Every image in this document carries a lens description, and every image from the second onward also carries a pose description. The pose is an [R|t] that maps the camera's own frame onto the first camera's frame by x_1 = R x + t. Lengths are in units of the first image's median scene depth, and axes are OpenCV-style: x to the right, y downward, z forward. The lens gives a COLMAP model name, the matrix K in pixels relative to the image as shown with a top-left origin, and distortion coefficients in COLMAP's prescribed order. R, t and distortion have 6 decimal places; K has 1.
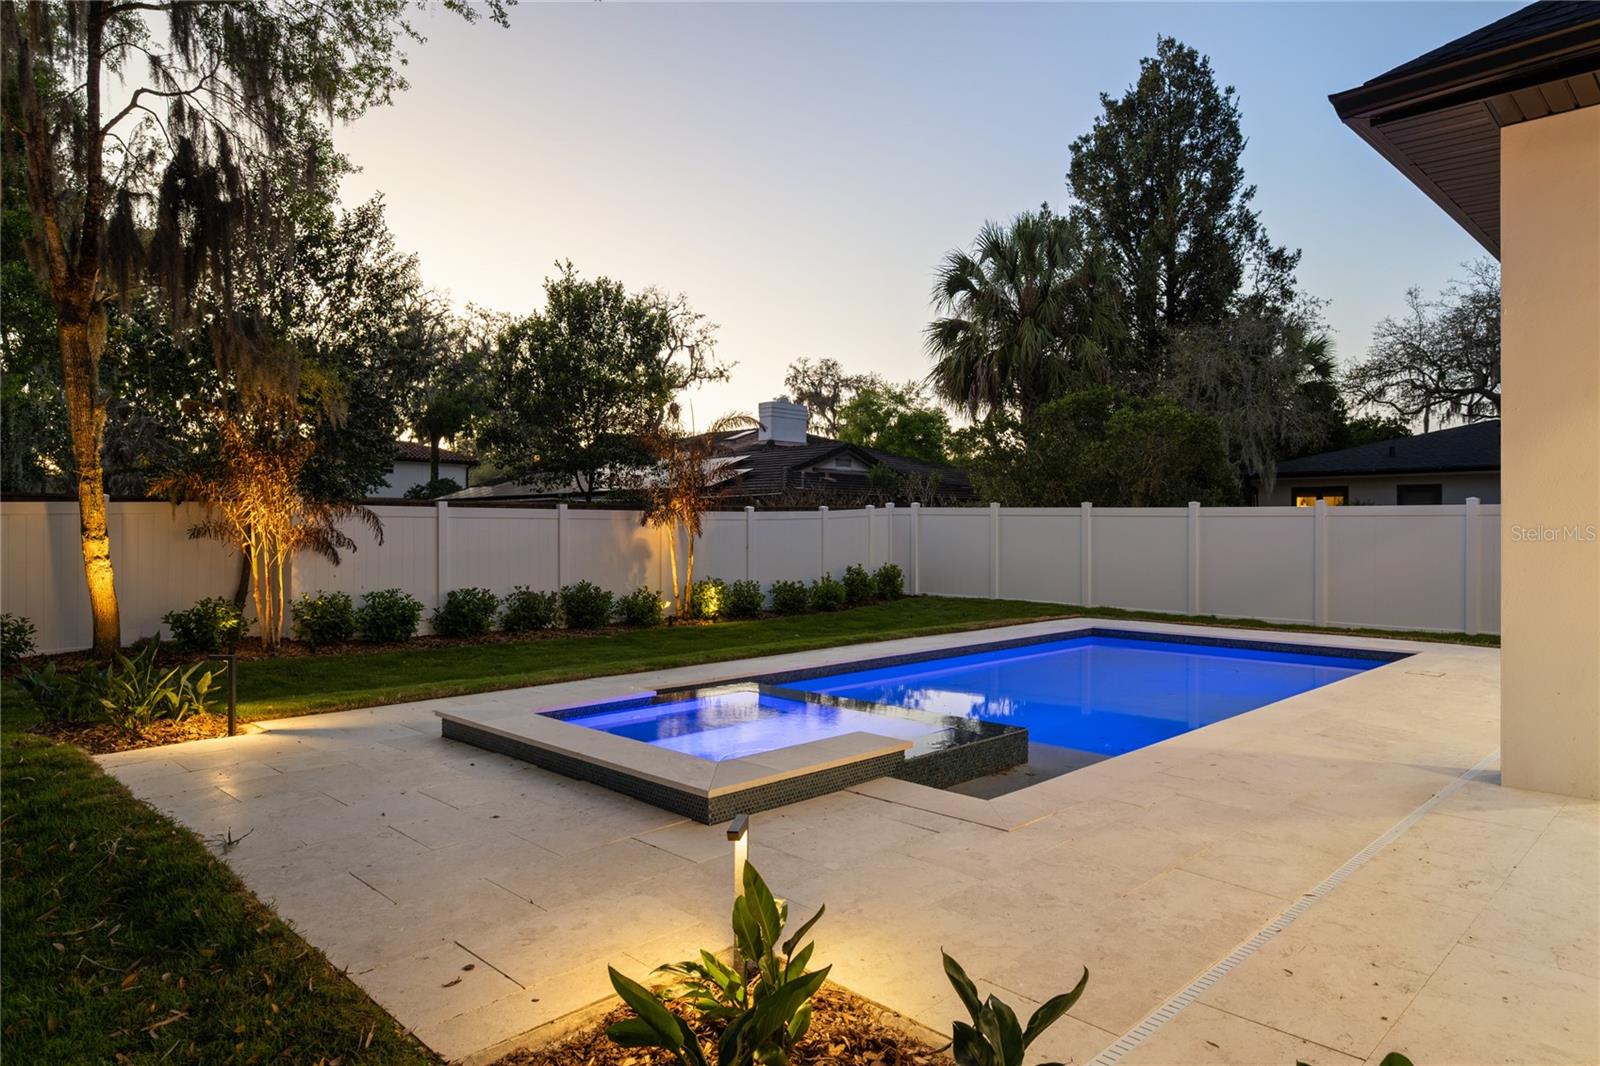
lens RADIAL K [[990.8, 0, 800.0], [0, 990.8, 533.0], [0, 0, 1]] dist [-0.000243, 0.000170]
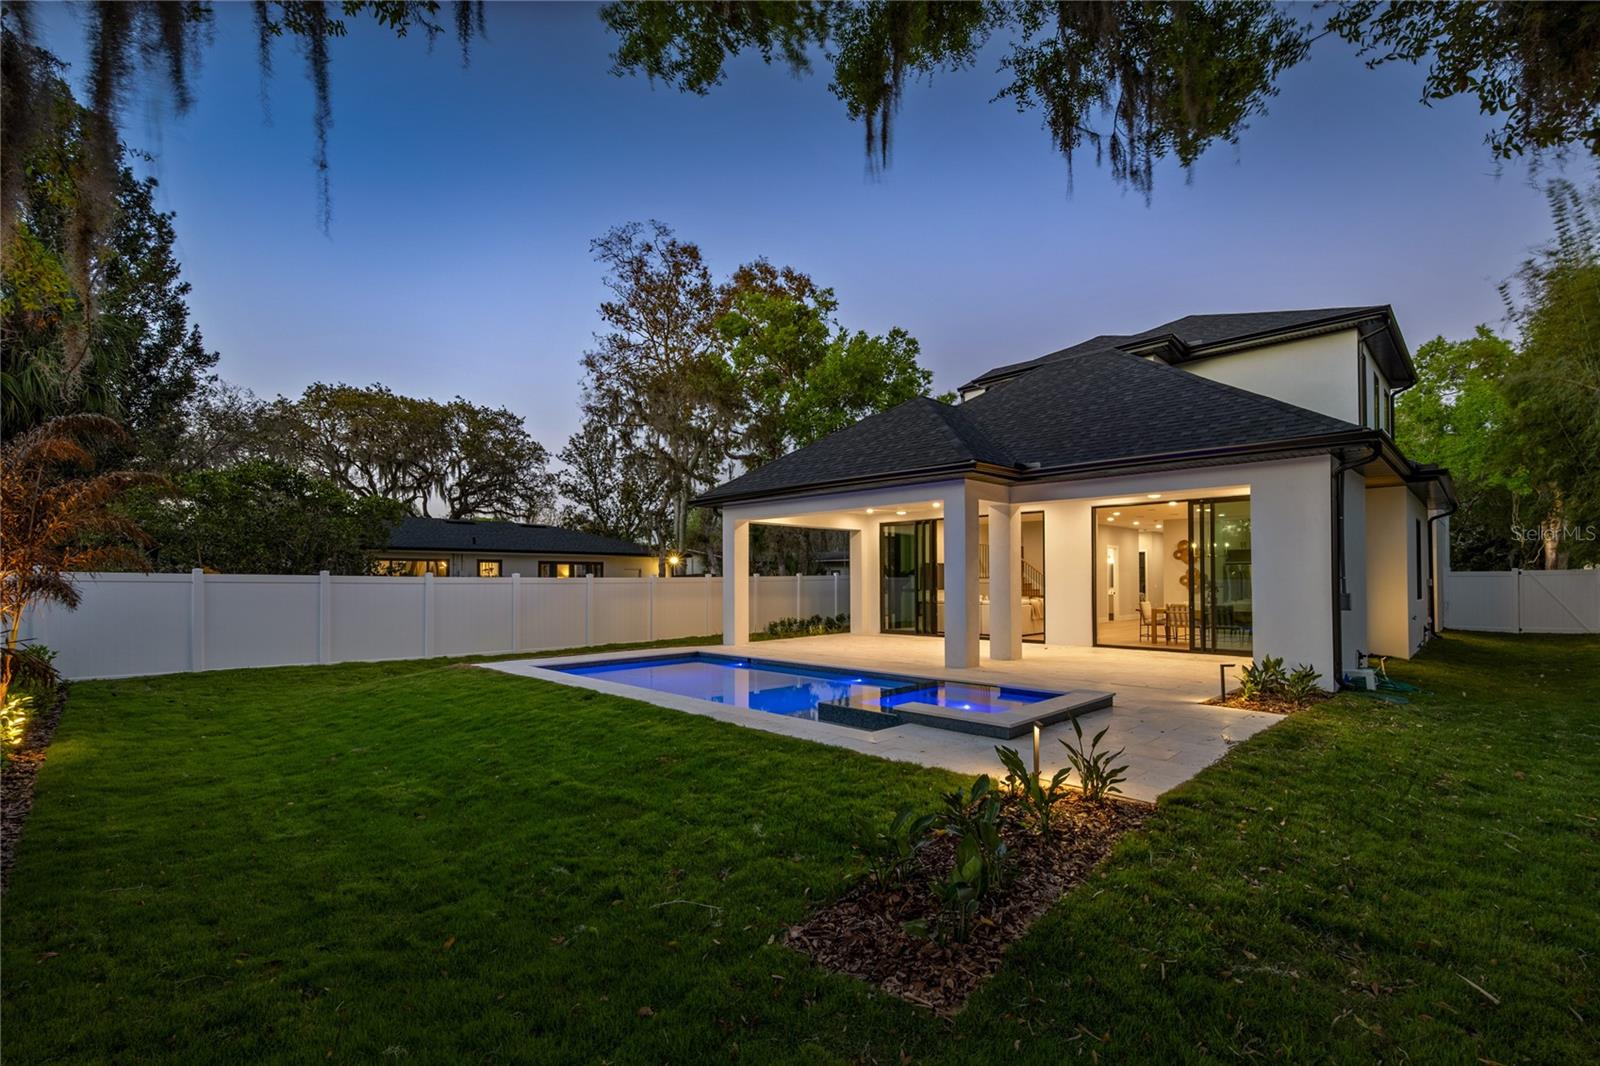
lens RADIAL K [[709.5, 0, 805.2], [0, 709.5, 578.3], [0, 0, 1]] dist [0.001073, 0.000174]
pose [[-0.011740, 0.000581, 0.999931, -0.477298], [0.008037, 0.999968, -0.000487, -0.016324], [-0.999899, 0.008031, -0.011744, 0.431246]]
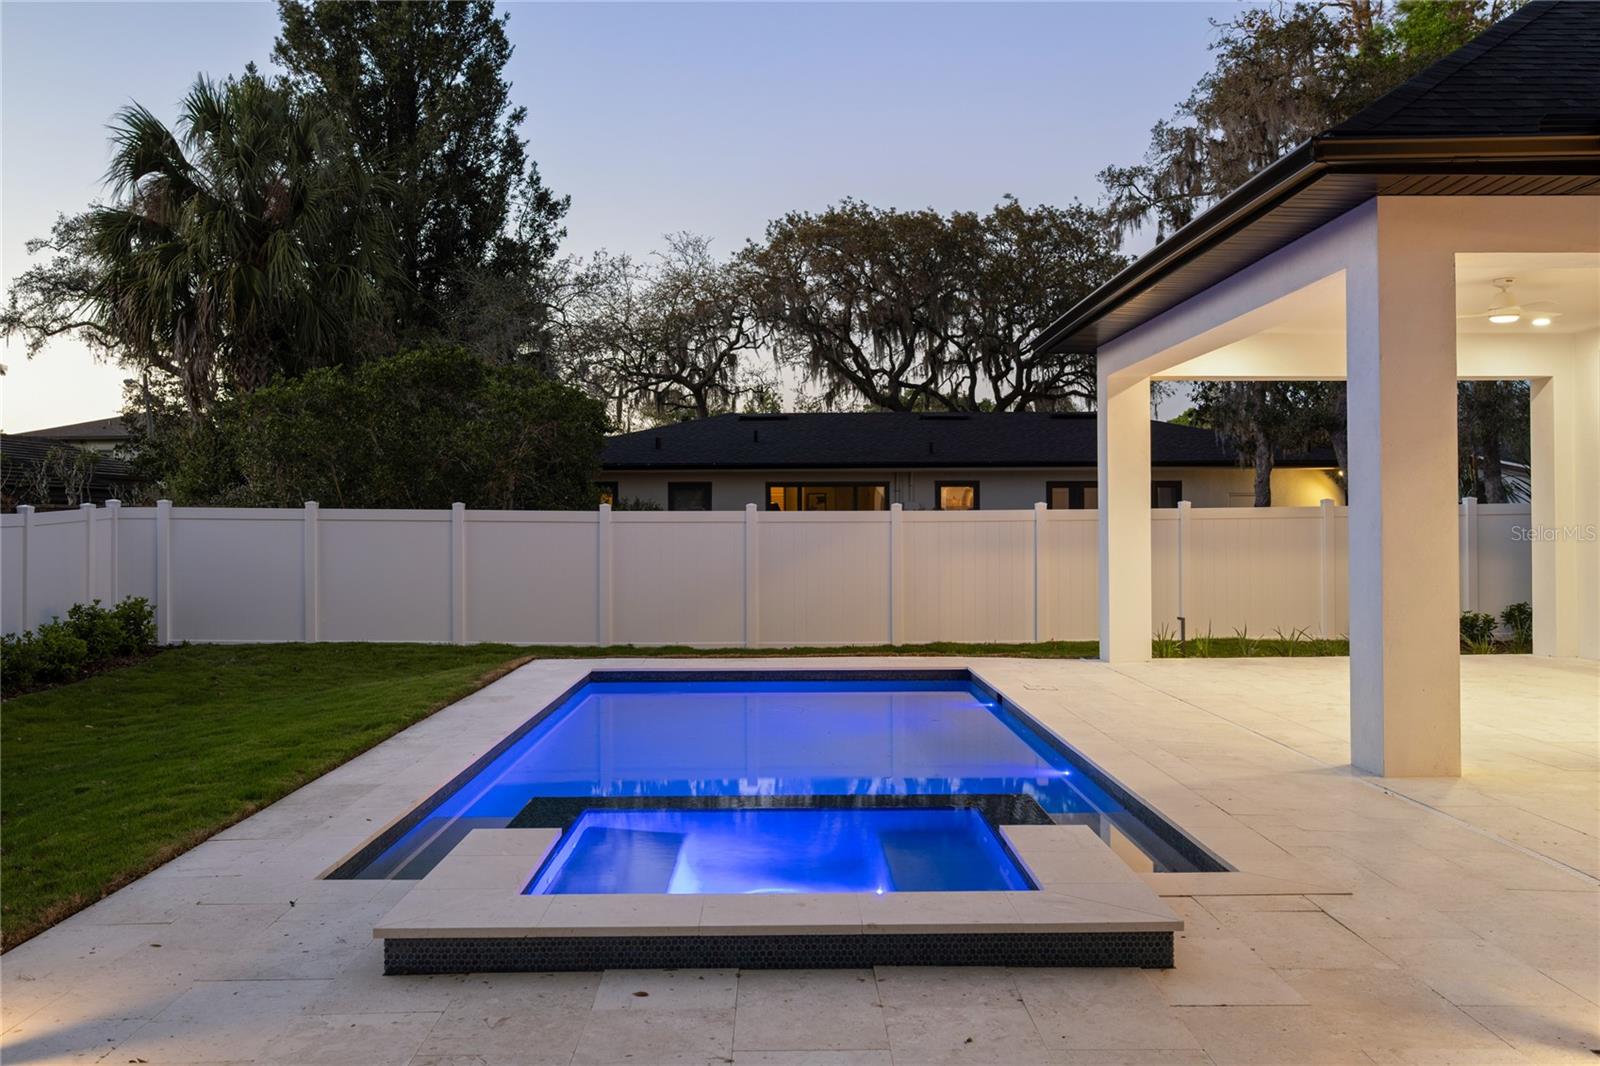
lens RADIAL K [[1345.6, 0, 796.0], [0, 1345.6, 515.3], [0, 0, 1]] dist [-0.003544, -0.012488]
pose [[0.700018, -0.000492, 0.714125, -0.228592], [0.009961, 0.999909, -0.009076, -0.009122], [-0.714055, 0.013467, 0.699960, 0.109953]]
